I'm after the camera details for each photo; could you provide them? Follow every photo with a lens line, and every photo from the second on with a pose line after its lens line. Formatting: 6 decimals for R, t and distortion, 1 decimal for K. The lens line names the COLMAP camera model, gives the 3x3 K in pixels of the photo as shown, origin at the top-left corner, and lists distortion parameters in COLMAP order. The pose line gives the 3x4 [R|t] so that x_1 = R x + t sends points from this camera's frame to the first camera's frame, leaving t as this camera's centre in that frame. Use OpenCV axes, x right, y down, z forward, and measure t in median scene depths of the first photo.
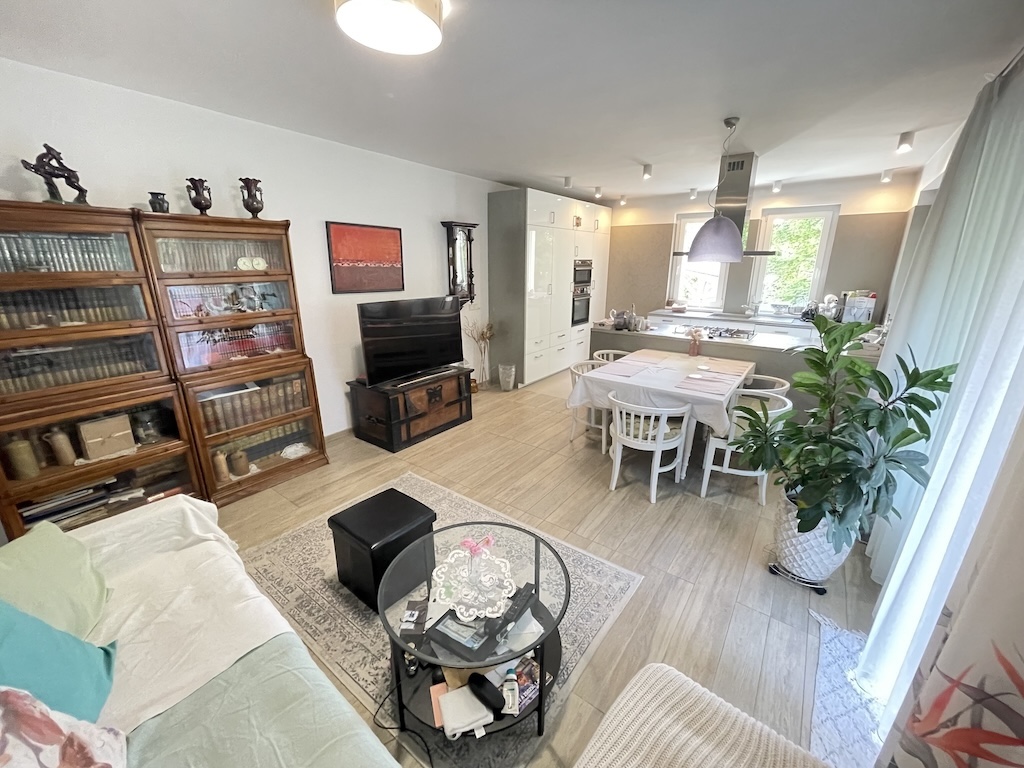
lens RADIAL K [[412.3, 0, 510.1], [0, 412.3, 379.7], [0, 0, 1]] dist [-0.002073, 0.000342]
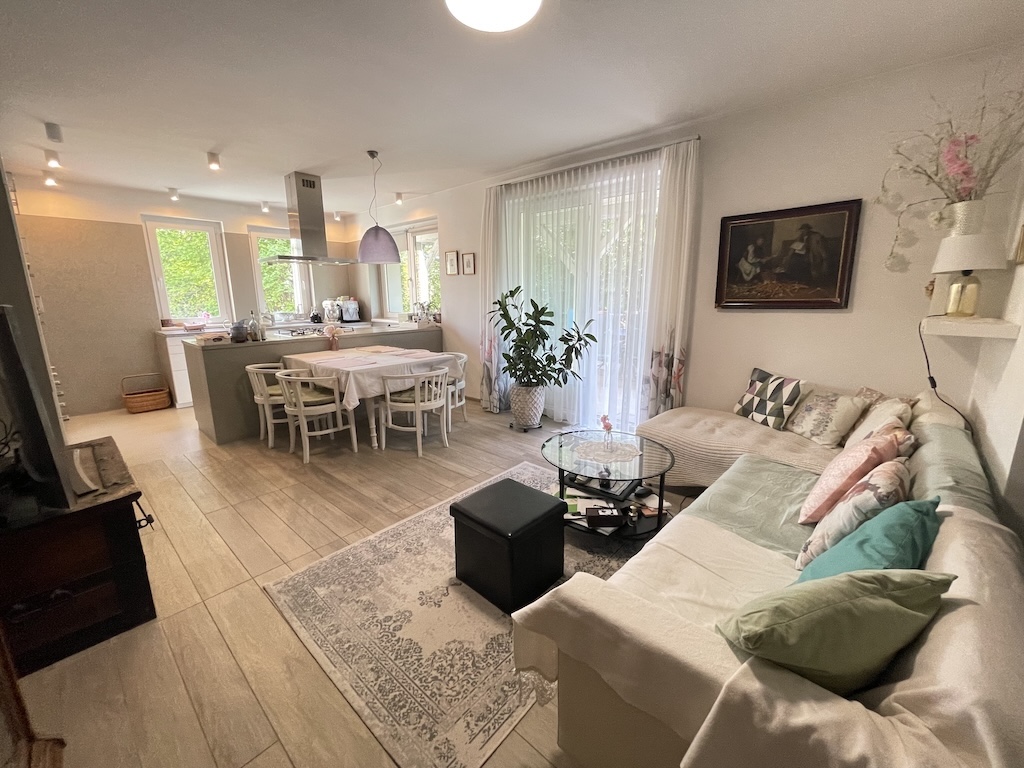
lens RADIAL K [[412.3, 0, 510.1], [0, 412.3, 379.7], [0, 0, 1]] dist [-0.002073, 0.000342]
pose [[0.082033, -0.203867, 0.975556, -0.444520], [0.285241, 0.942710, 0.173018, -0.032220], [-0.954939, 0.264076, 0.135485, 0.322792]]
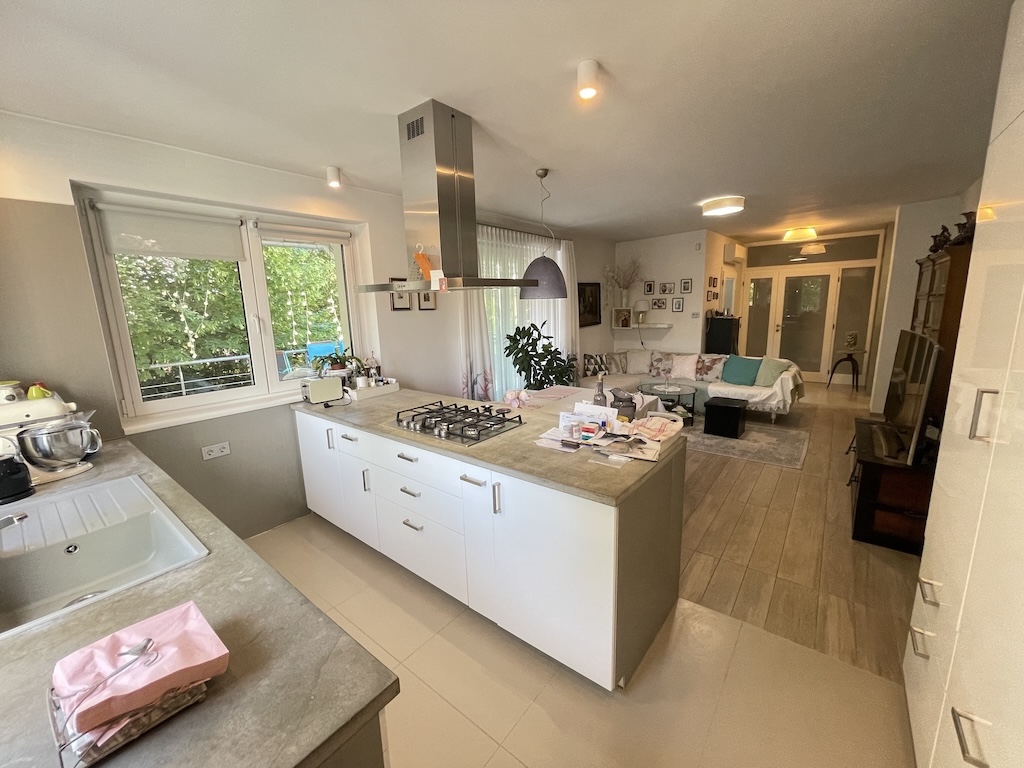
lens RADIAL K [[412.3, 0, 510.1], [0, 412.3, 379.7], [0, 0, 1]] dist [-0.002073, 0.000342]
pose [[-0.999144, 0.024159, 0.033585, 0.316231], [0.036765, 0.890776, 0.452954, -0.339183], [-0.018974, 0.453801, -0.890901, 1.187336]]
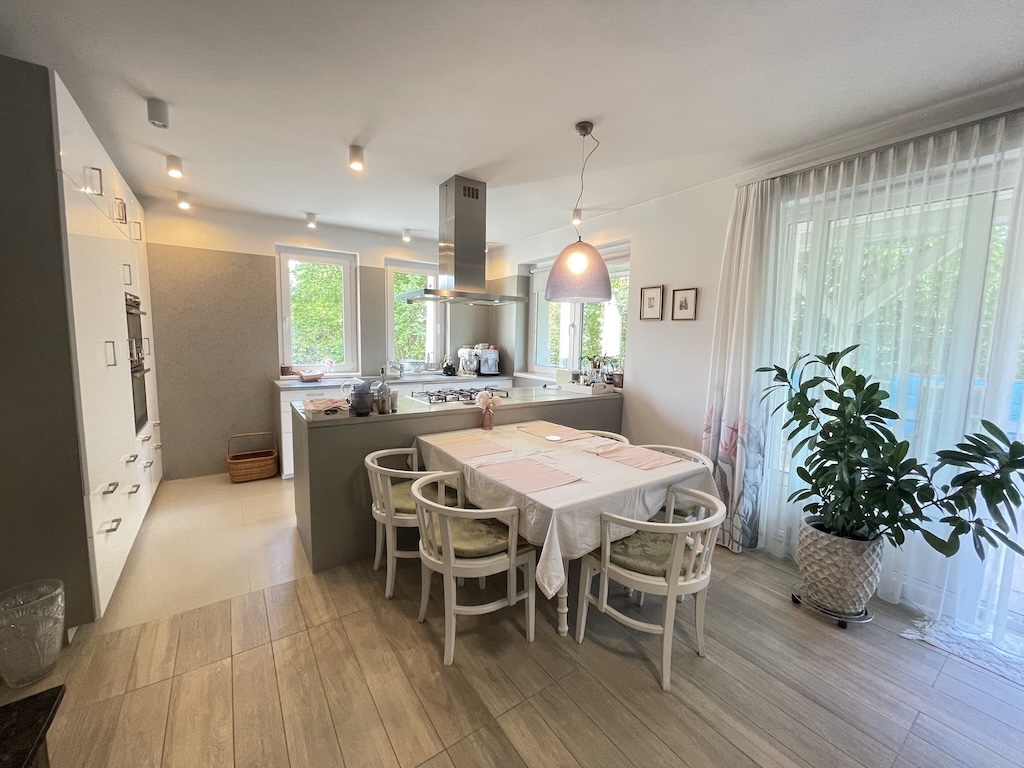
lens RADIAL K [[412.3, 0, 510.1], [0, 412.3, 379.7], [0, 0, 1]] dist [-0.002073, 0.000342]
pose [[0.315928, -0.092327, 0.944280, -0.166919], [0.245988, 0.969193, 0.012462, -0.105571], [-0.916340, 0.228345, 0.328907, 0.525142]]
